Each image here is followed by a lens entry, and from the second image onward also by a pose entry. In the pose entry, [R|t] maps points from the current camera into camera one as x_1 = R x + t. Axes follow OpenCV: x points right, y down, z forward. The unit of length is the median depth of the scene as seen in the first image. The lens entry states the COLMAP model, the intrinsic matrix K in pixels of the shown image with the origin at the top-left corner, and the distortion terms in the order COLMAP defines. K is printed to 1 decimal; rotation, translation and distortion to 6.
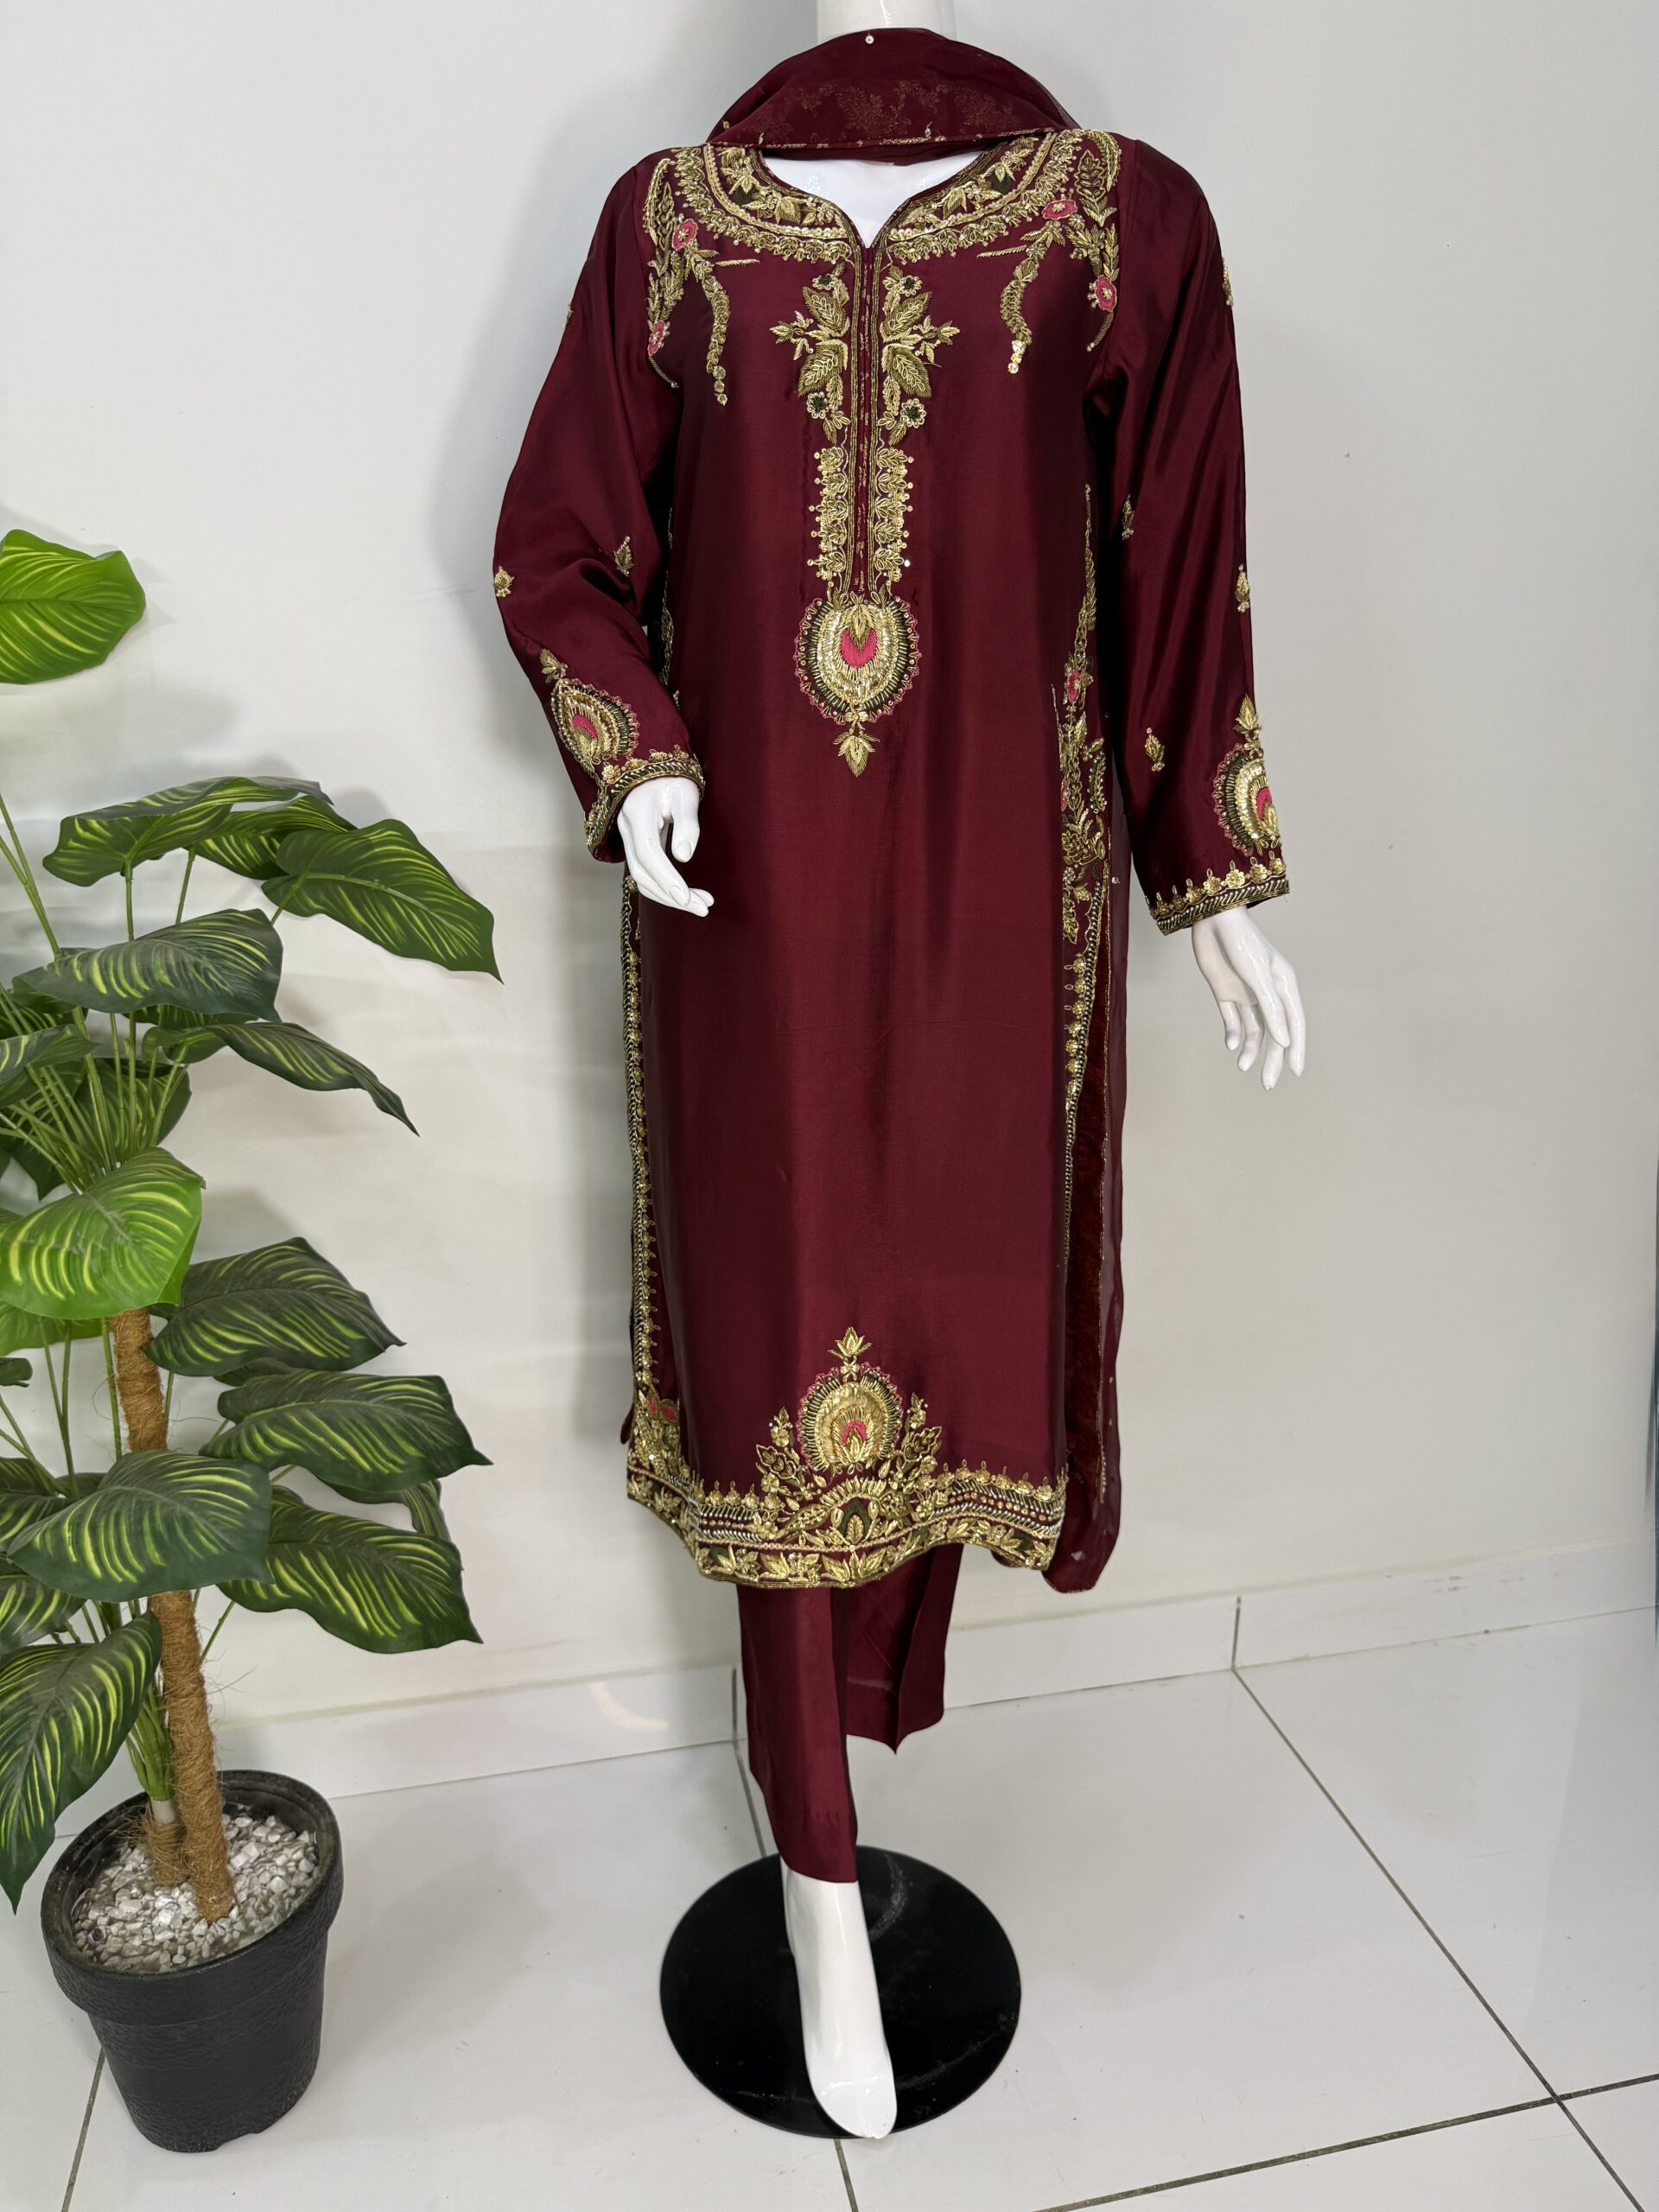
lens RADIAL K [[1613.0, 0, 821.6], [0, 1613.0, 1102.0], [0, 0, 1]] dist [0.080251, -0.105826]
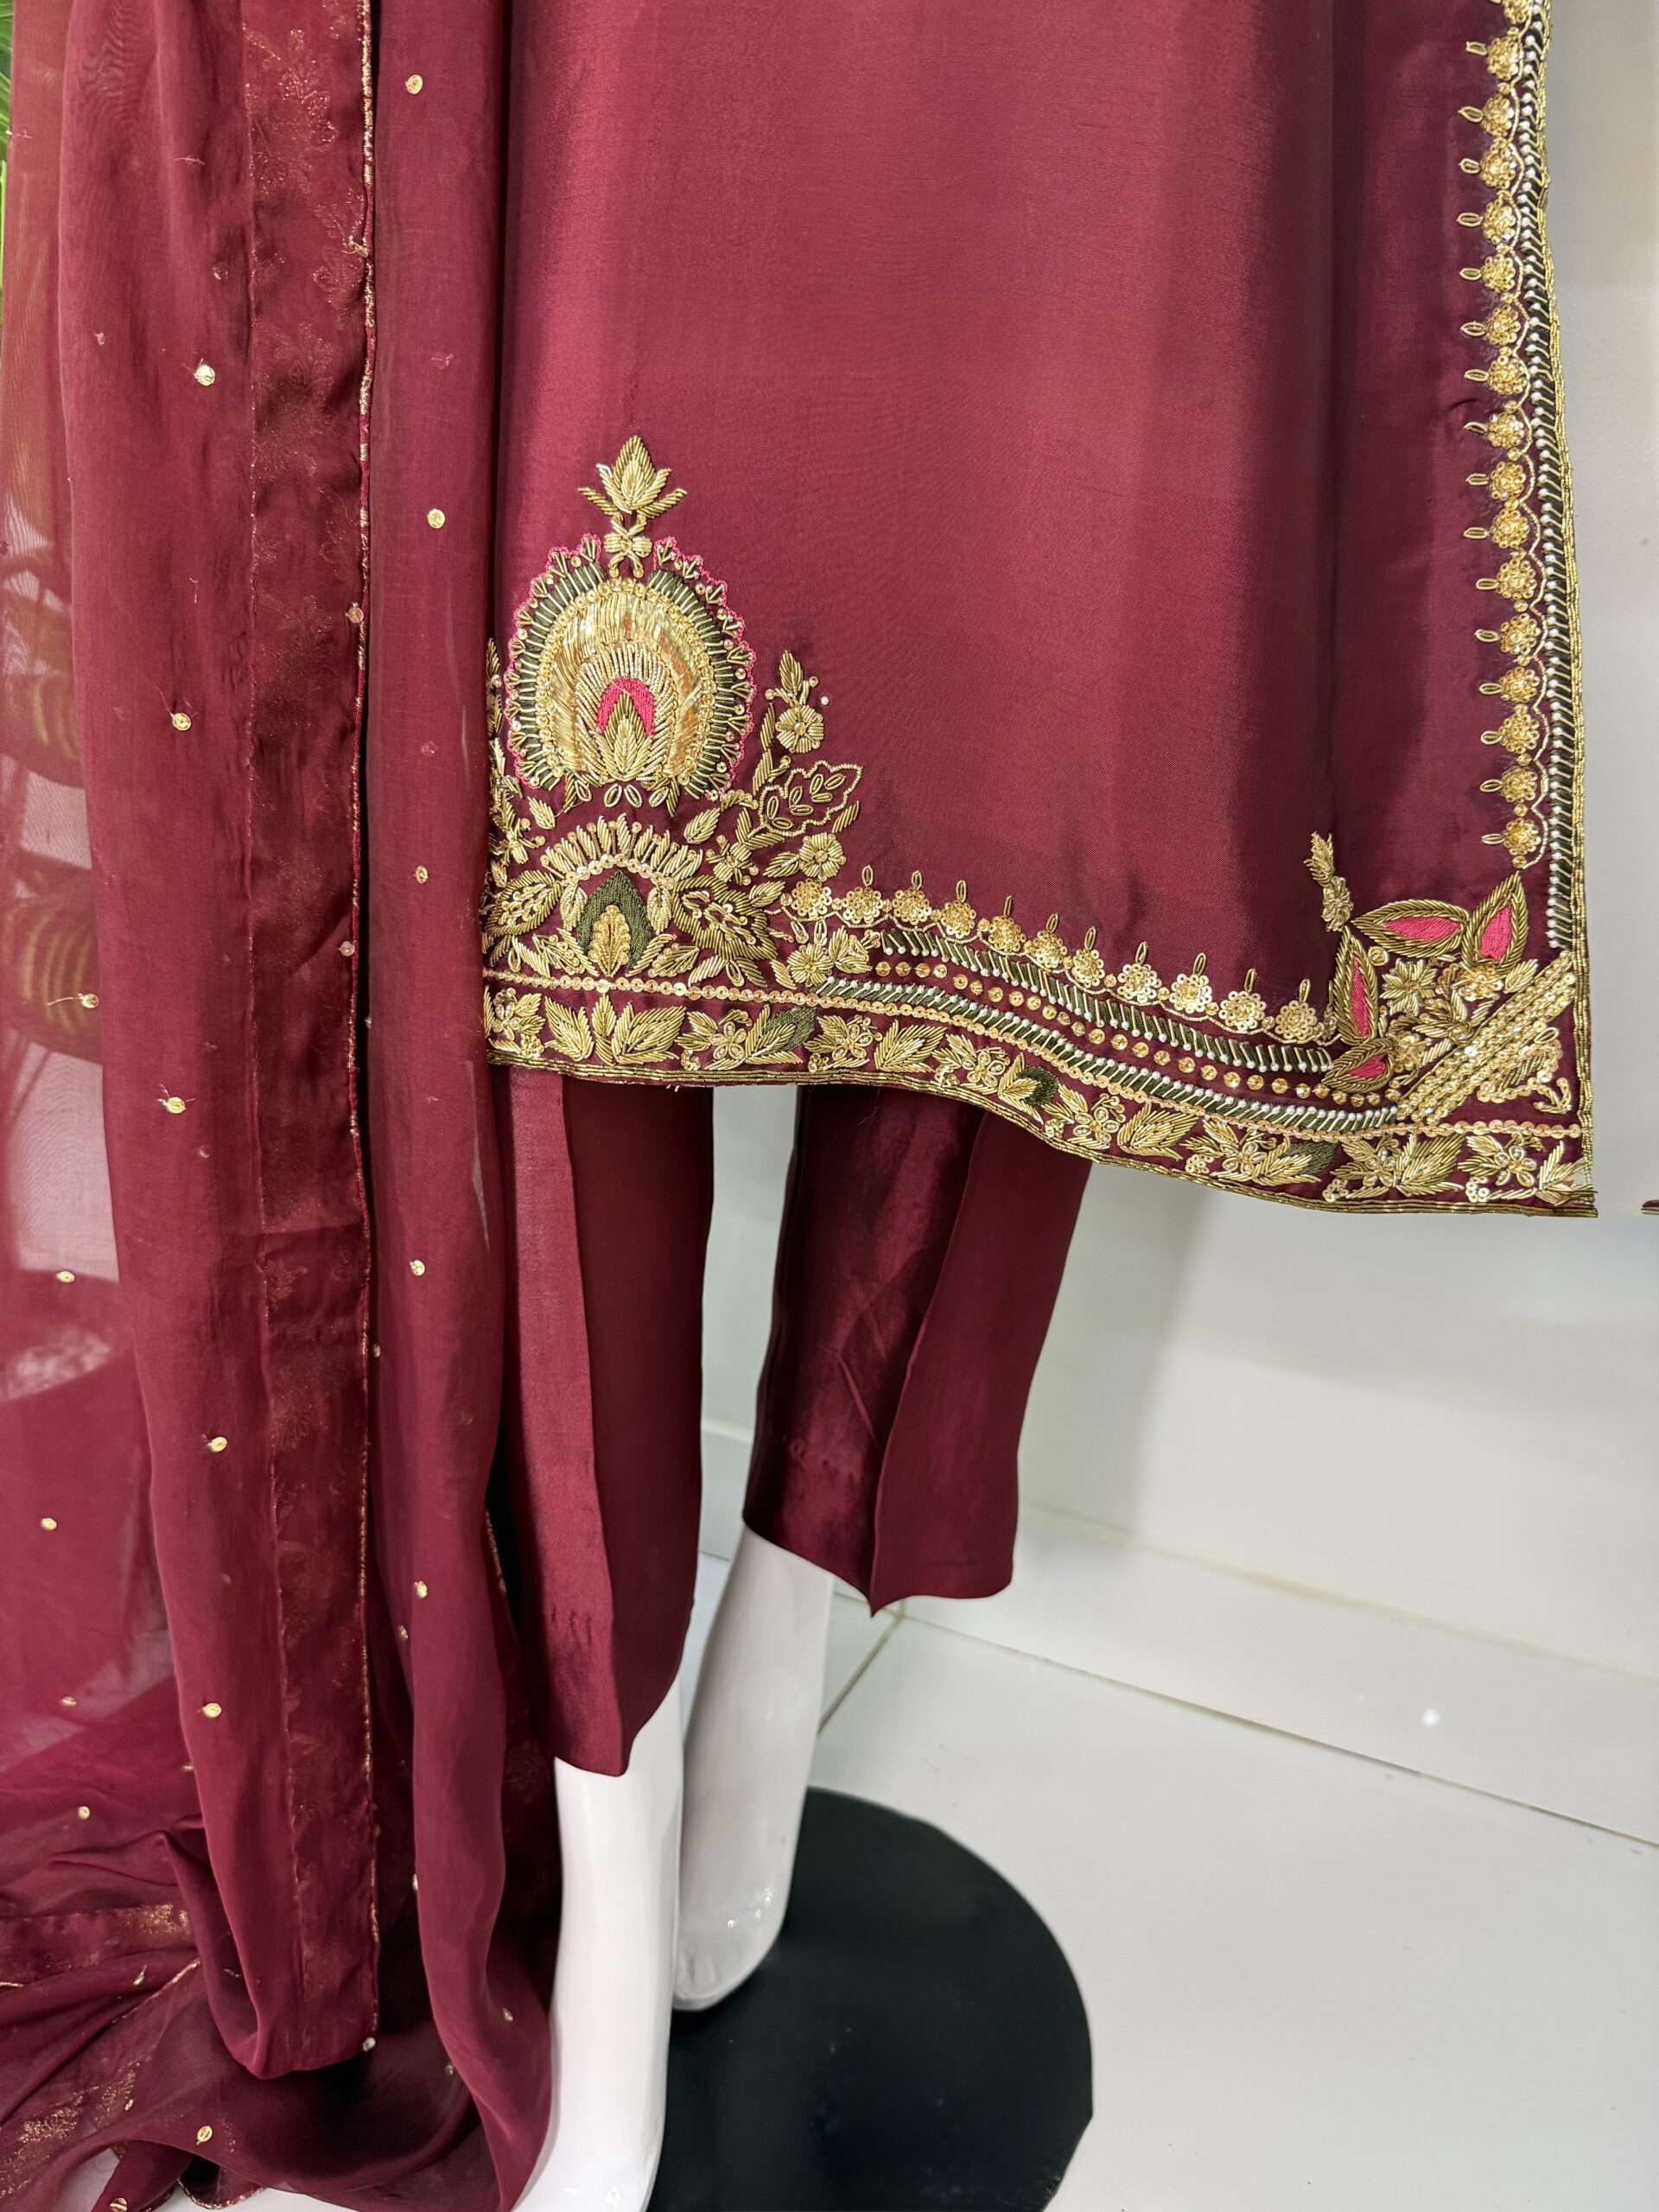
lens RADIAL K [[1613.0, 0, 903.8], [0, 1613.0, 1093.9], [0, 0, 1]] dist [0.080251, -0.105826]
pose [[0.921473, 0.147048, -0.359534, 0.279154], [-0.159661, 0.987157, -0.005463, 0.317959], [0.354113, 0.062438, 0.933116, 0.671237]]
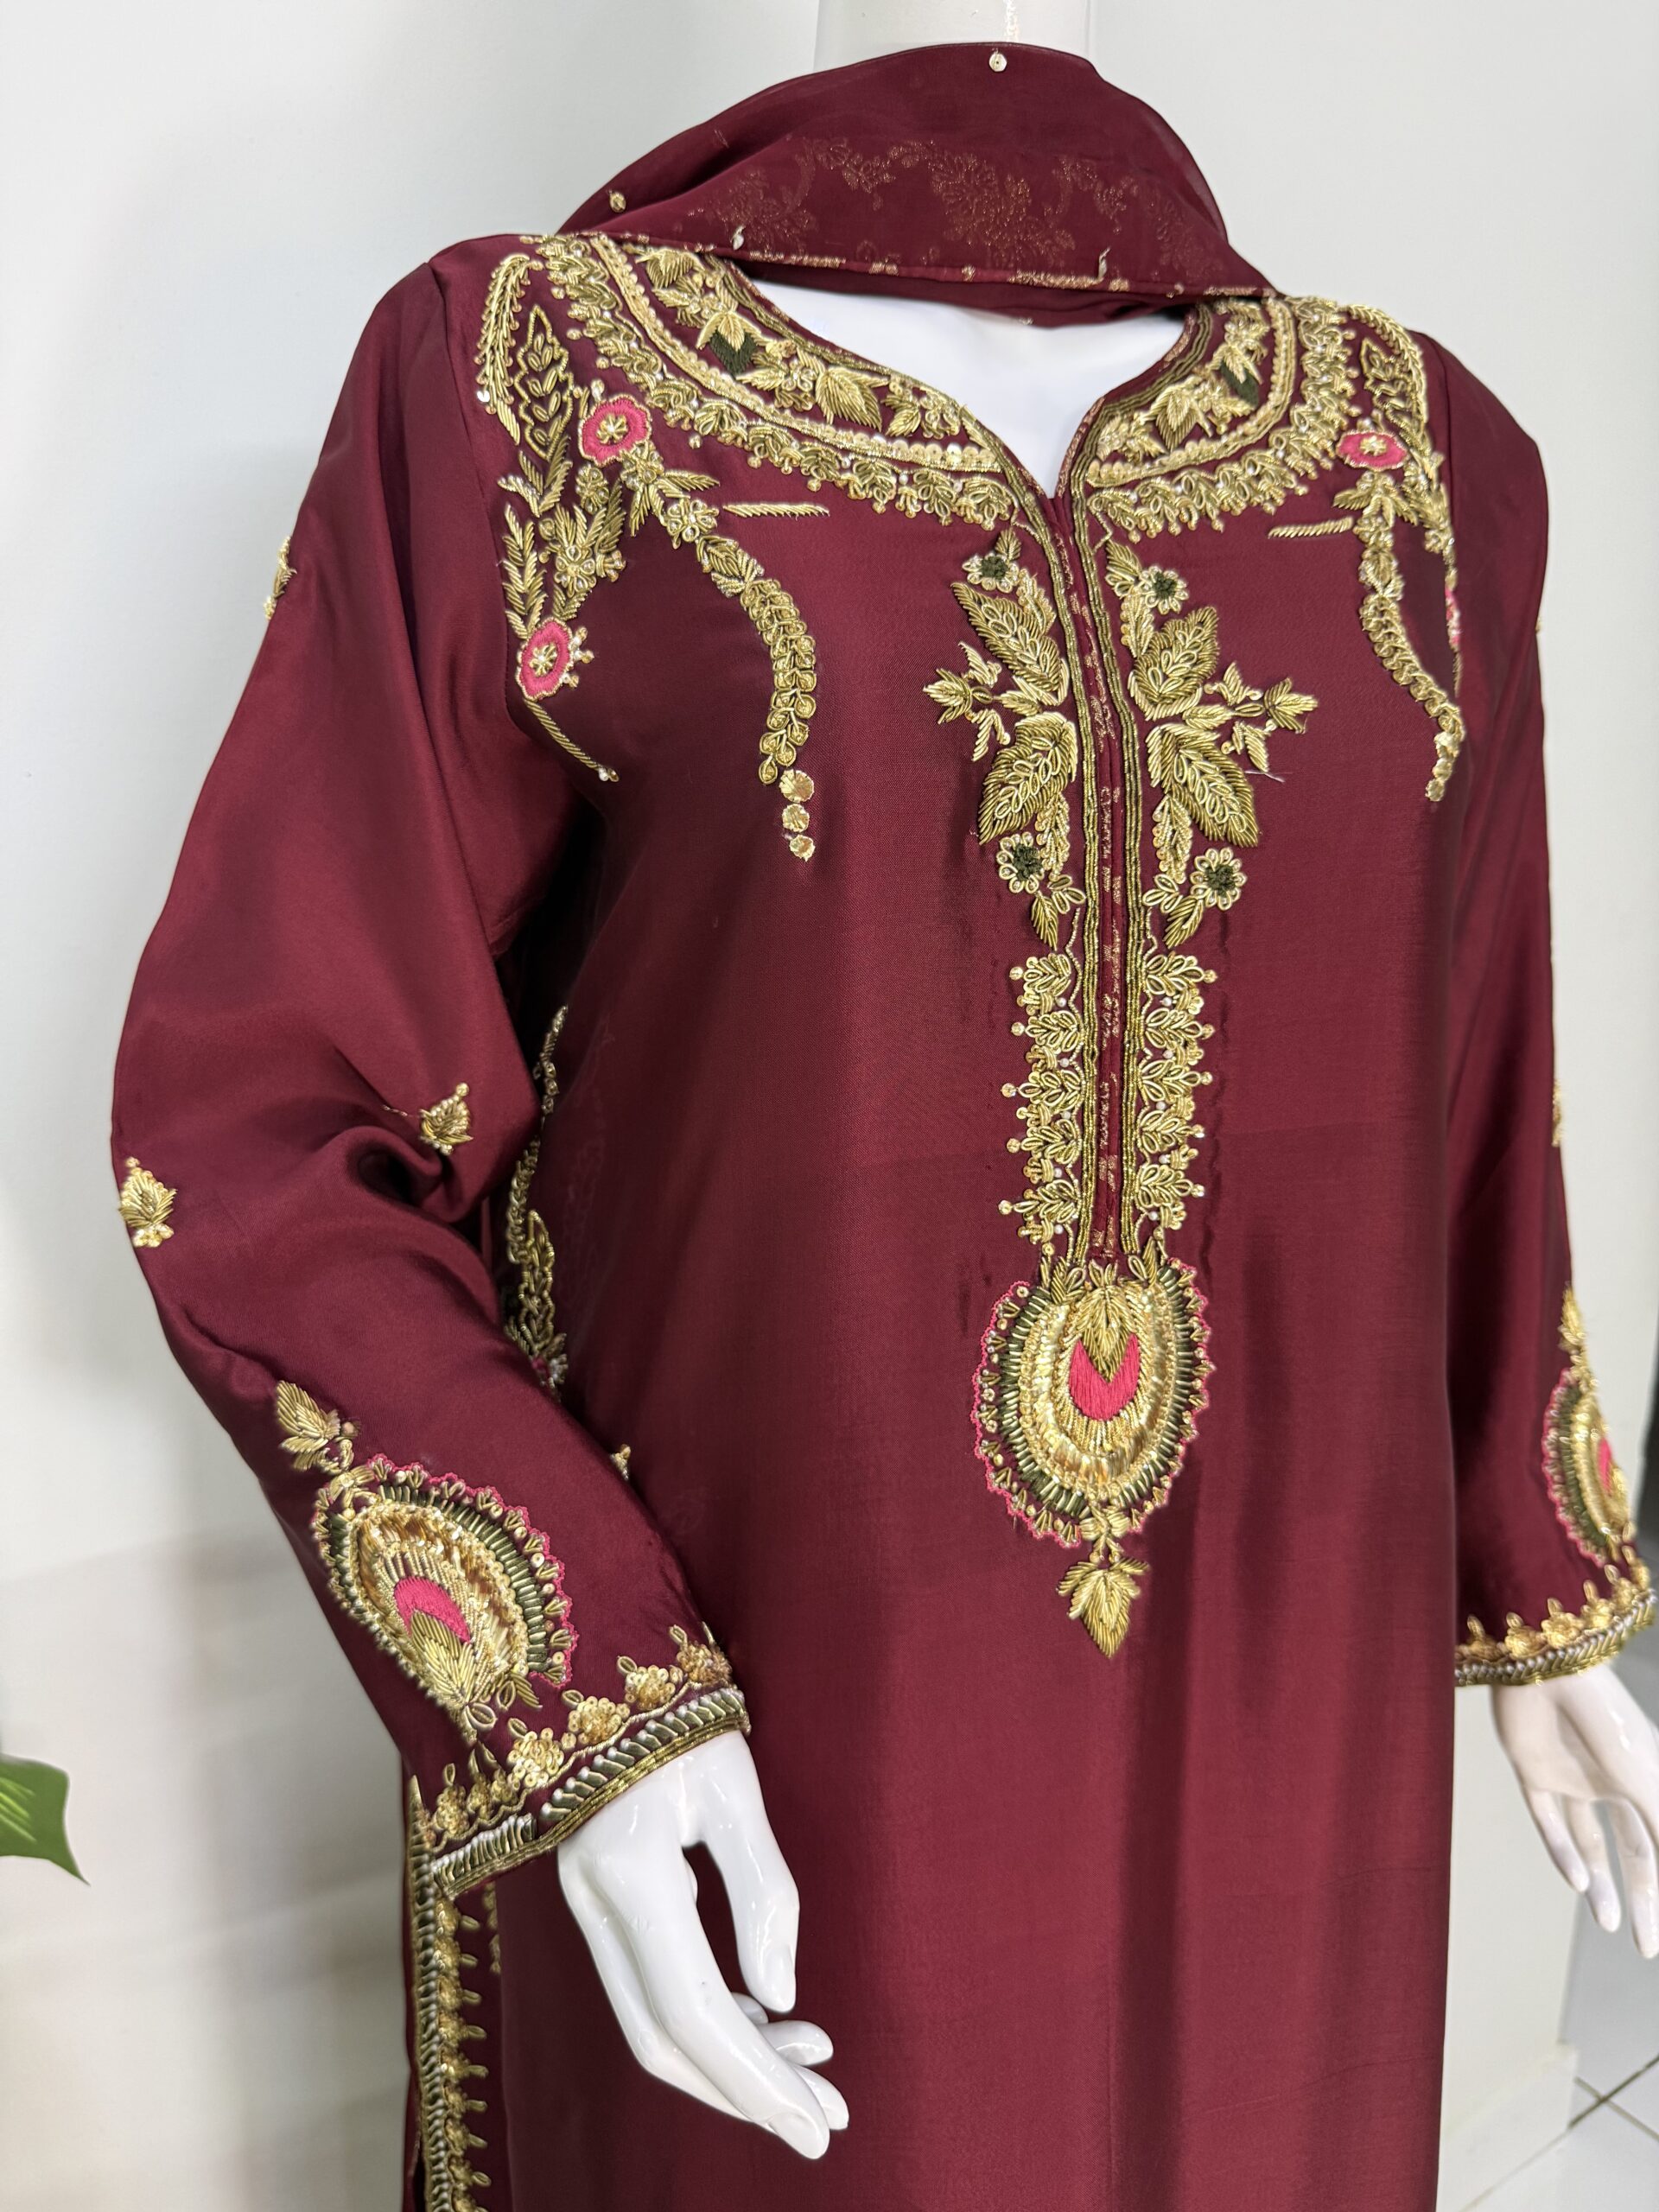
lens RADIAL K [[1613.0, 0, 846.1], [0, 1613.0, 1105.9], [0, 0, 1]] dist [0.080251, -0.105826]
pose [[0.932337, -0.061823, 0.356267, -0.190072], [0.085265, 0.995080, -0.050459, -0.331604], [-0.351395, 0.077421, 0.933021, 0.600866]]
